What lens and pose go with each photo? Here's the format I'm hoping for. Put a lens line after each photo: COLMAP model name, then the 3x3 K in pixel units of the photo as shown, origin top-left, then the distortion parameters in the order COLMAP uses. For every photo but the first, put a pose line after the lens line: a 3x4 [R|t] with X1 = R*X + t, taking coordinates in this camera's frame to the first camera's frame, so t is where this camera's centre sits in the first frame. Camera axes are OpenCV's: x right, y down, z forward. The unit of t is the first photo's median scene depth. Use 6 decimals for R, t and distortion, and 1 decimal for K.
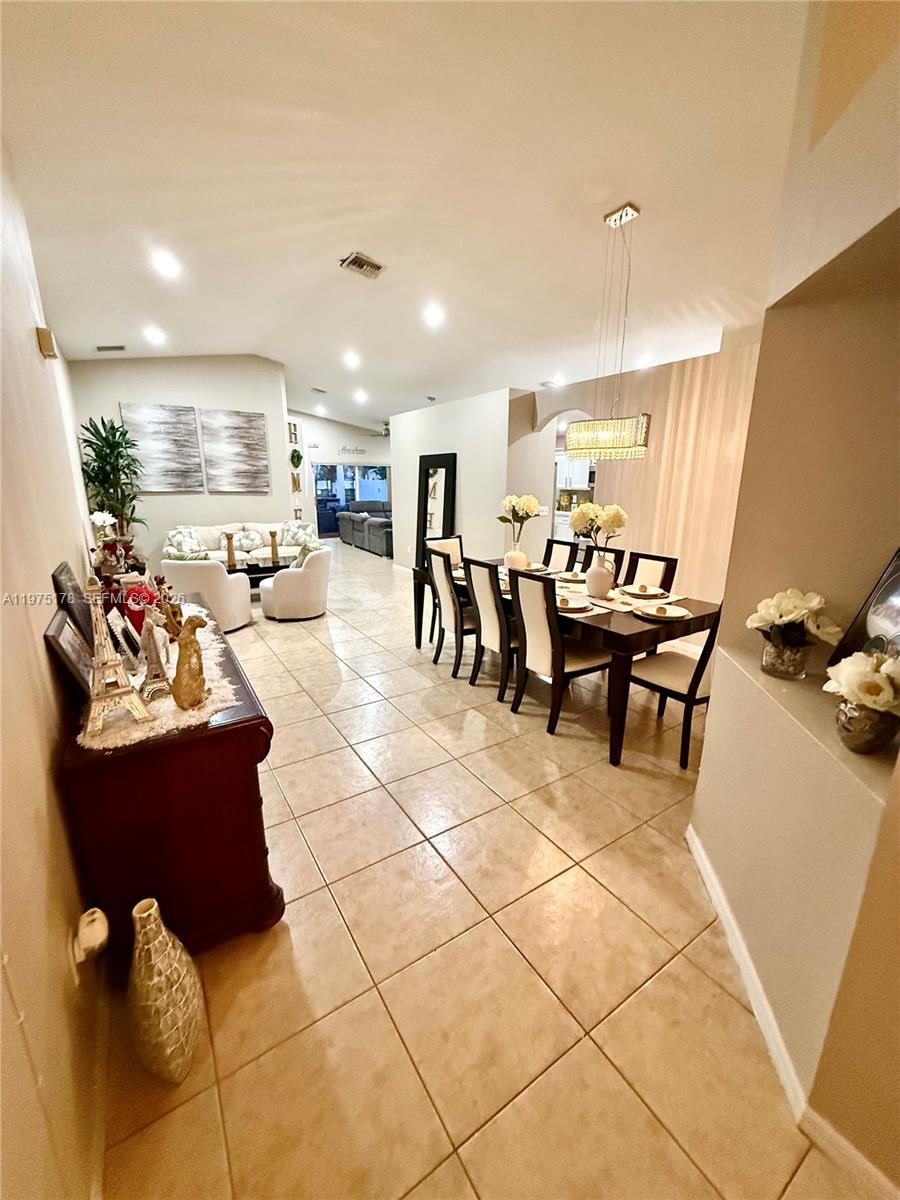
lens RADIAL K [[477.6, 0, 448.4], [0, 477.6, 598.1], [0, 0, 1]] dist [-0.000758, 0.000201]
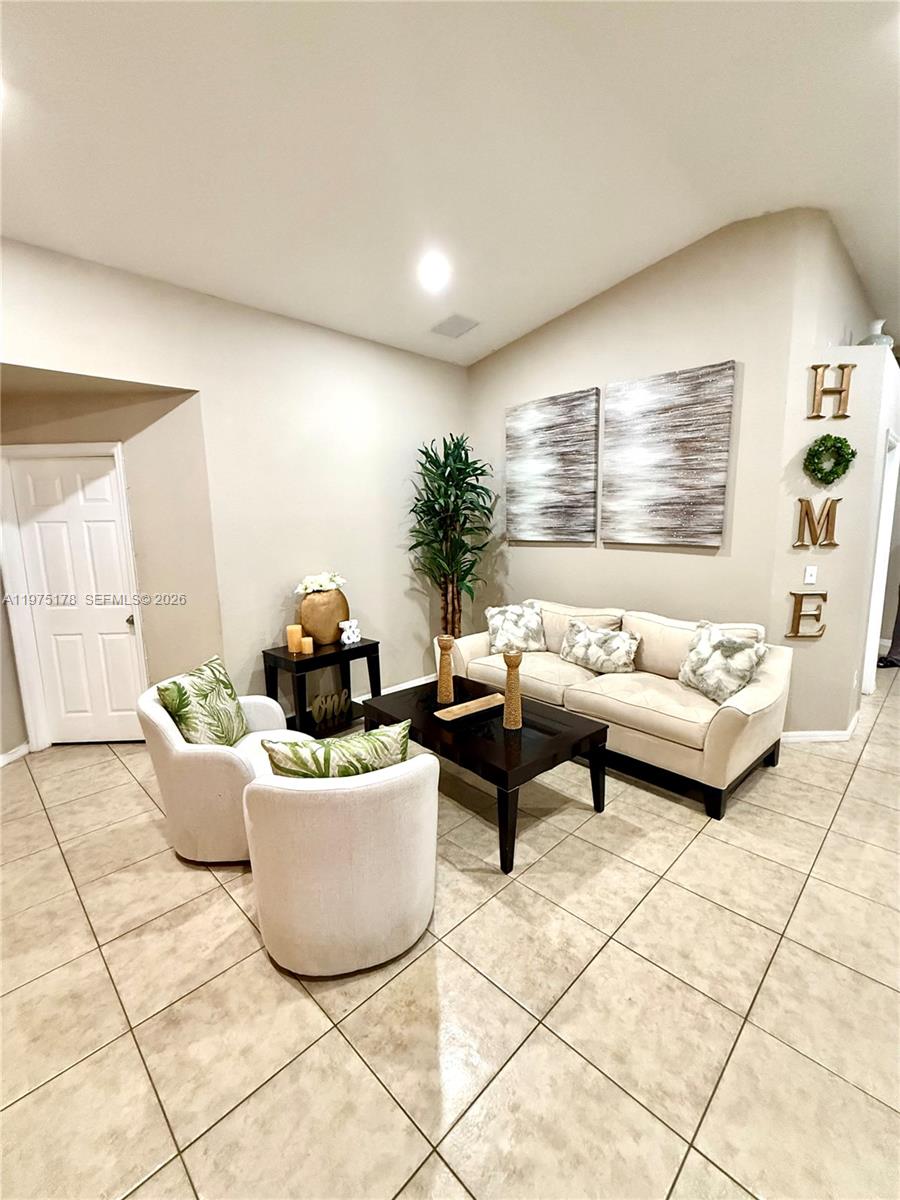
lens RADIAL K [[510.6, 0, 449.9], [0, 510.6, 600.4], [0, 0, 1]] dist [-0.001211, 0.000037]
pose [[0.209420, 0.144988, -0.967017, 0.017773], [-0.213347, 0.971895, 0.099516, -0.186991], [0.954267, 0.185469, 0.234467, 0.741534]]
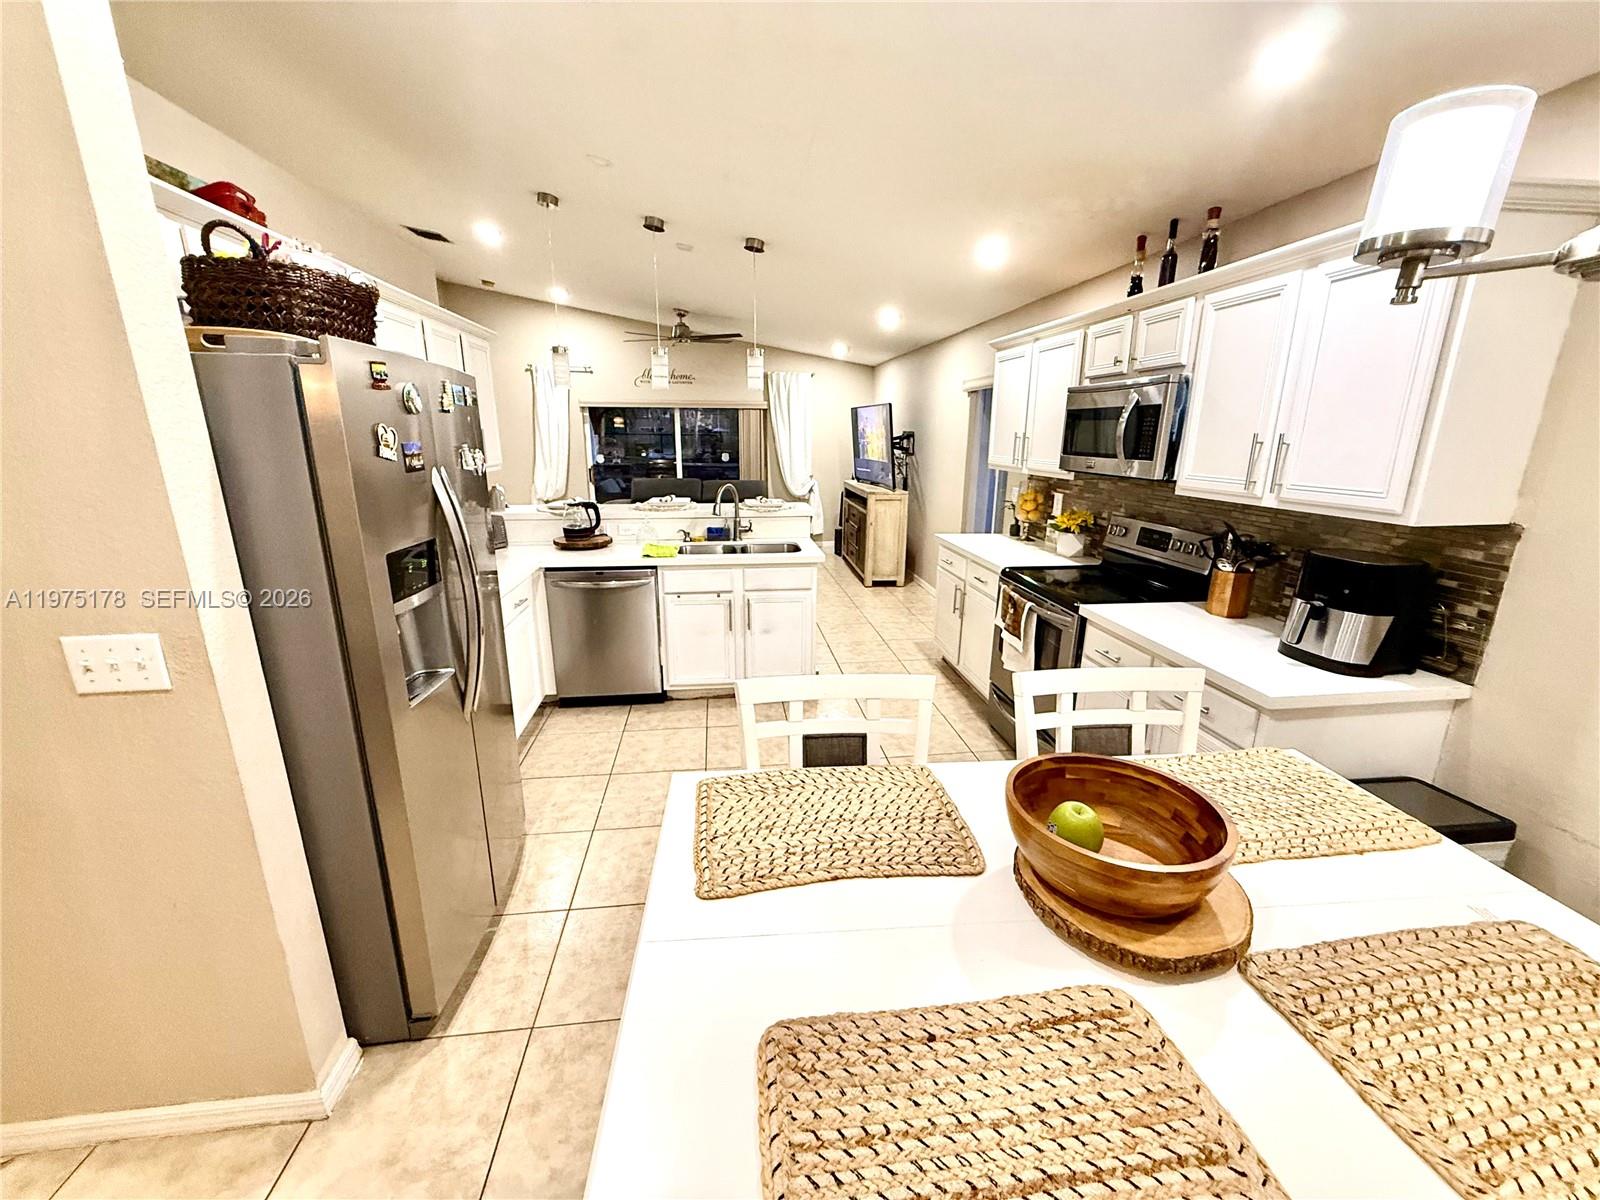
lens RADIAL K [[636.8, 0, 797.0], [0, 636.8, 601.9], [0, 0, 1]] dist [-0.000758, 0.000201]
pose [[0.900280, 0.113367, -0.420291, 0.403661], [-0.106913, 0.993504, 0.038971, -0.199386], [0.421979, 0.009850, 0.906552, 0.783795]]
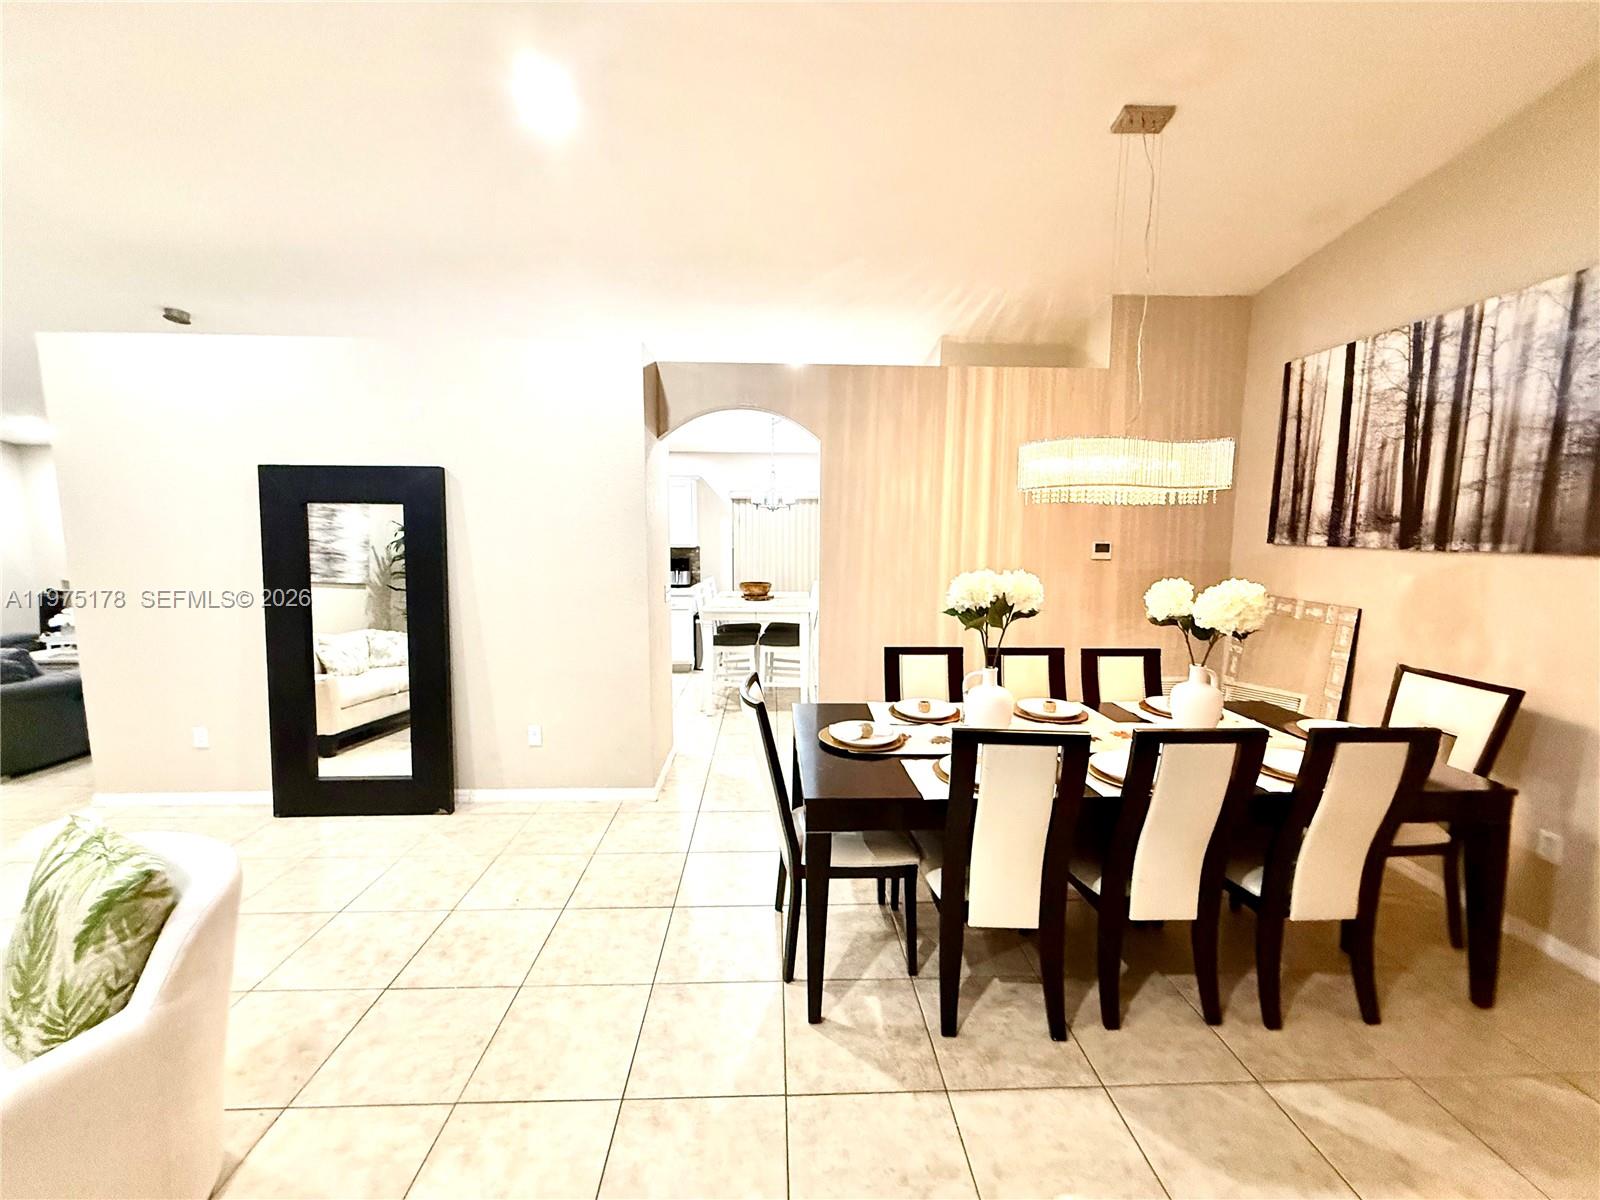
lens RADIAL K [[636.8, 0, 797.1], [0, 636.8, 602.7], [0, 0, 1]] dist [-0.000758, 0.000201]
pose [[0.513012, -0.102740, 0.852211, -0.272481], [0.204493, 0.978855, -0.005093, -0.120159], [-0.833667, 0.176884, 0.523174, 0.456474]]
